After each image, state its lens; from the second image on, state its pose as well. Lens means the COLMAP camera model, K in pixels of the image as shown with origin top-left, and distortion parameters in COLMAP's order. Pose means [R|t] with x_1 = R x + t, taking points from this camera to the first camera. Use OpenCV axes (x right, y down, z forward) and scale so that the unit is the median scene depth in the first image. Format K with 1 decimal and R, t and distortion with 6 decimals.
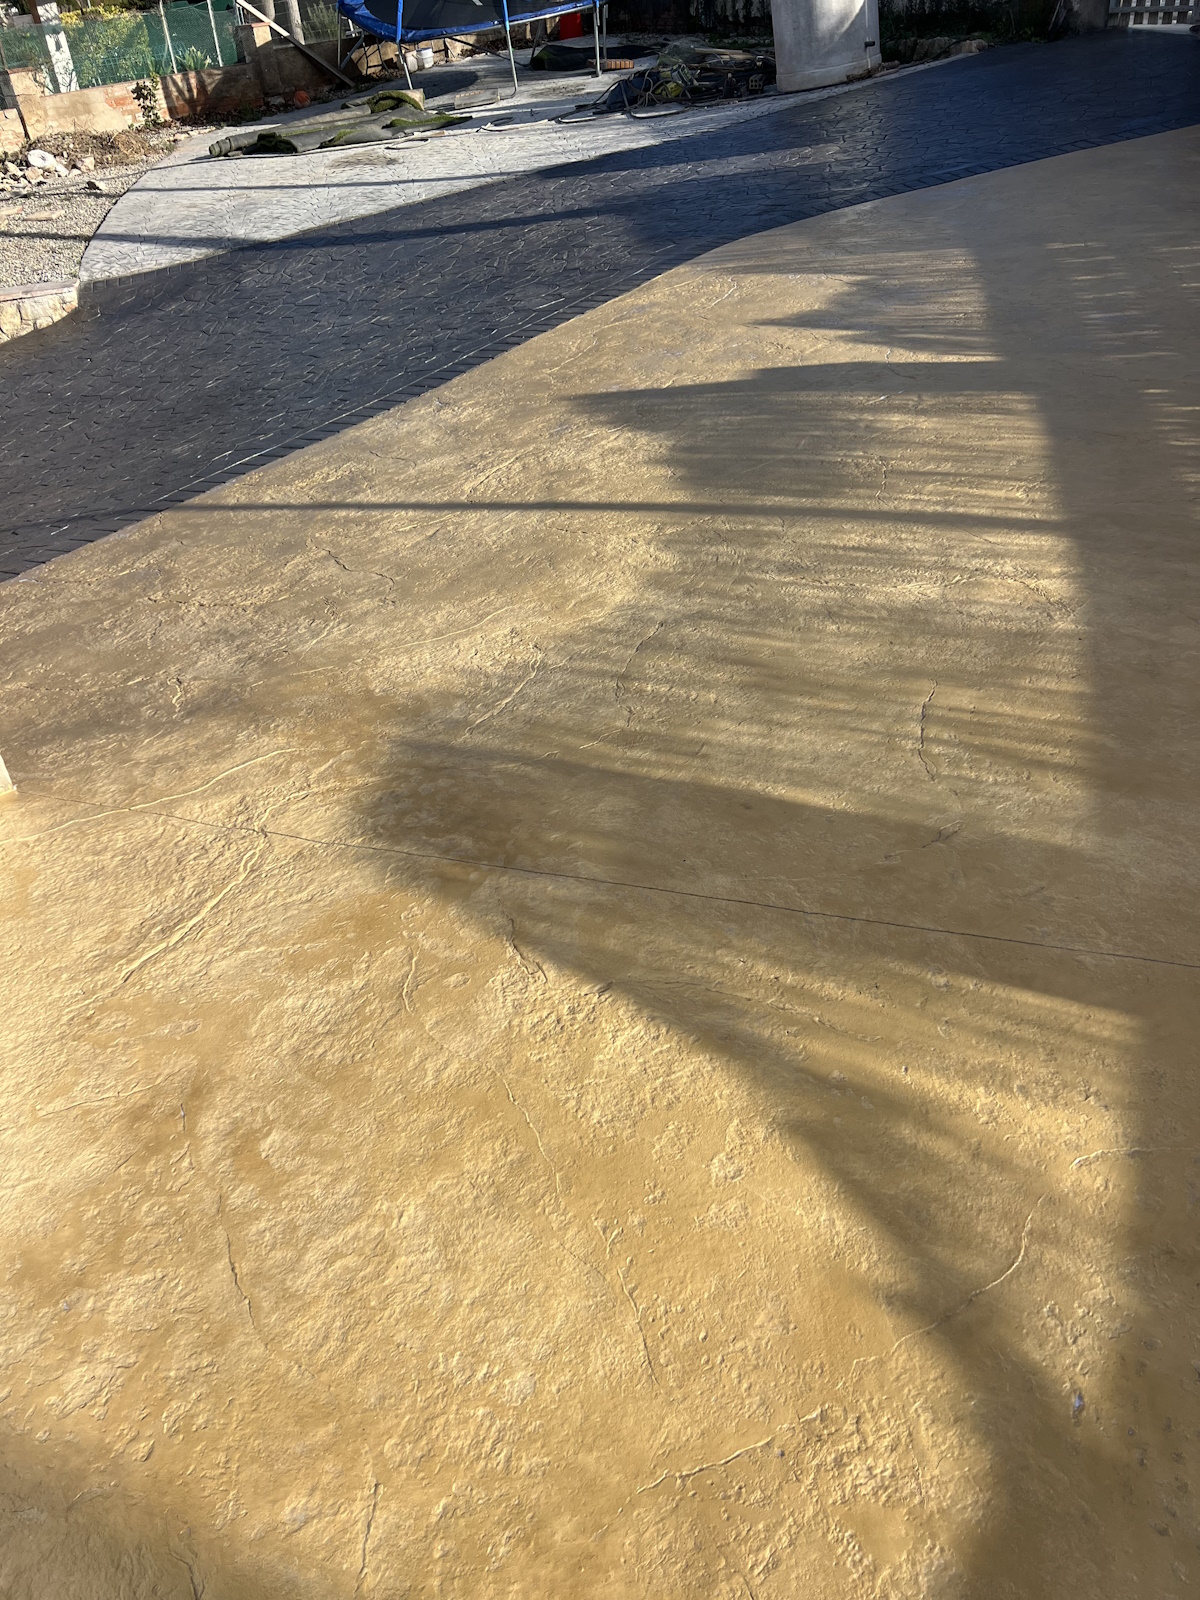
lens RADIAL K [[1200.6, 0, 600.0], [0, 1200.6, 800.0], [0, 0, 1]] dist [0.005954, -0.001529]
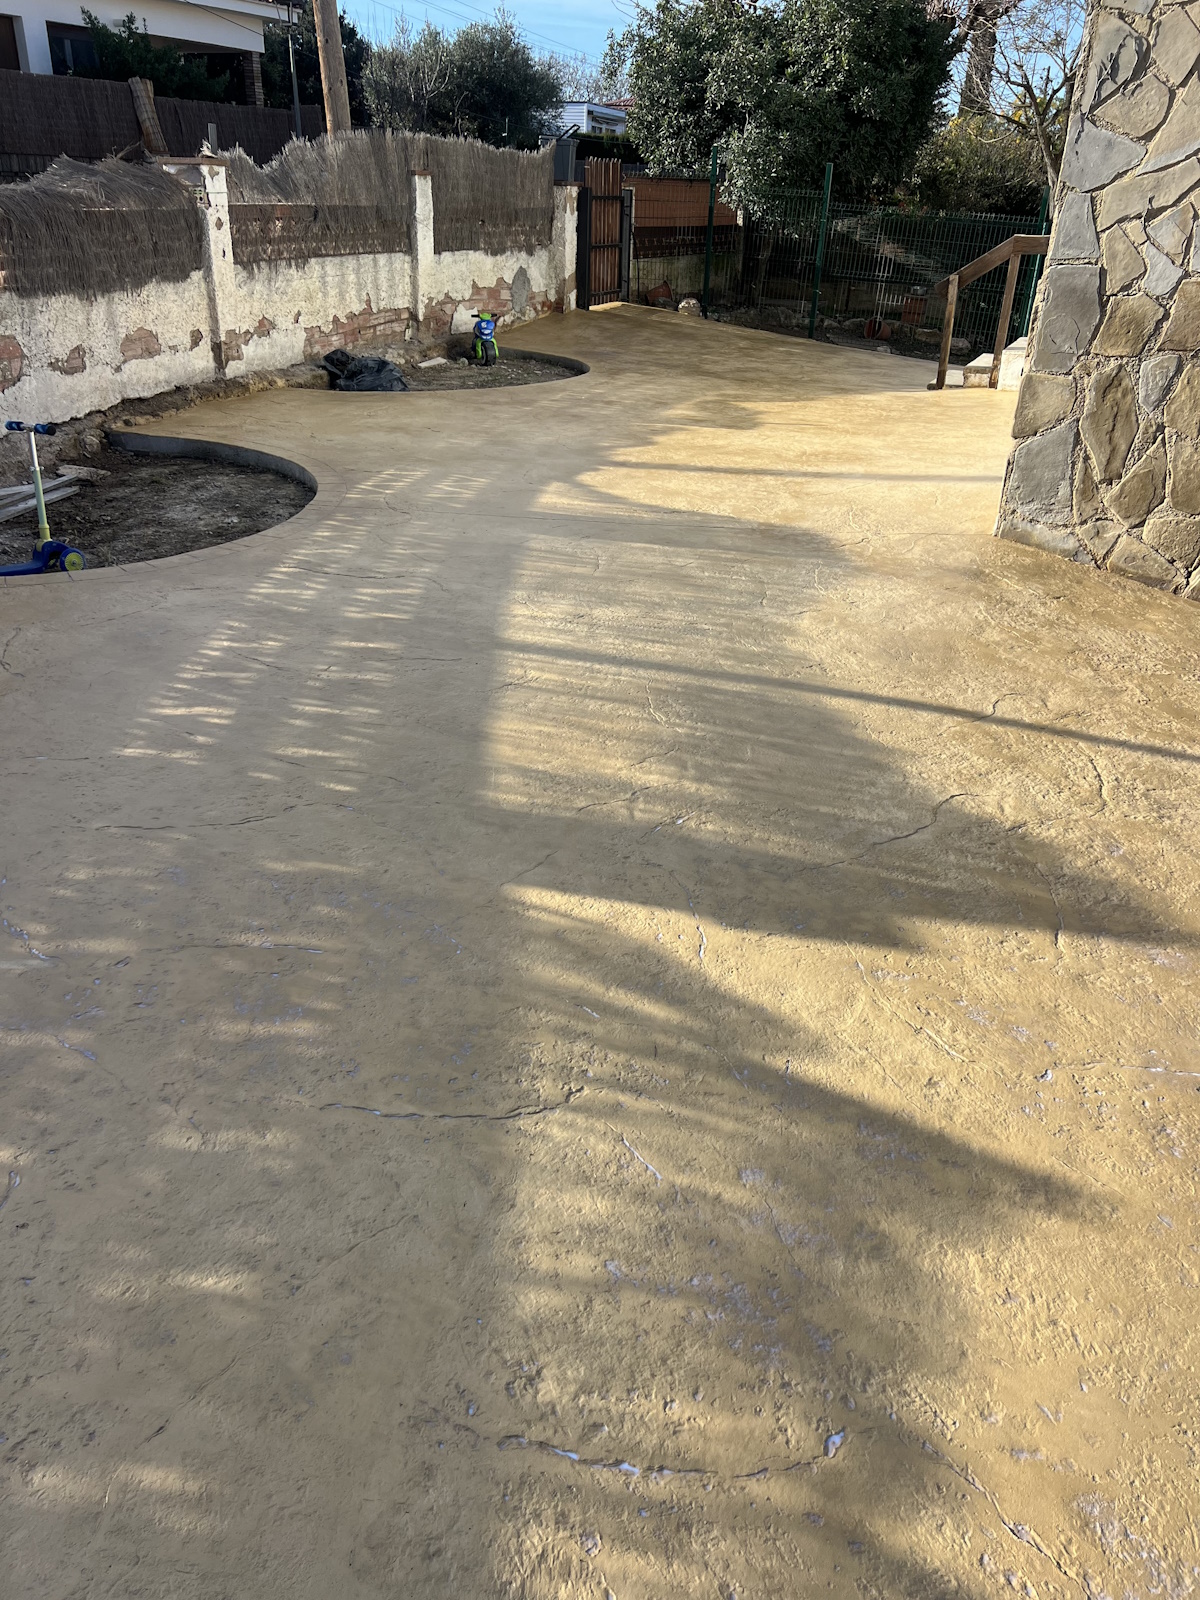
lens RADIAL K [[1200.6, 0, 600.0], [0, 1200.6, 800.0], [0, 0, 1]] dist [0.005954, -0.001529]
pose [[-0.966706, 0.170416, -0.190886, 0.555604], [-0.099133, 0.438301, 0.893345, -1.313297], [0.235906, 0.882525, -0.406814, 1.682566]]
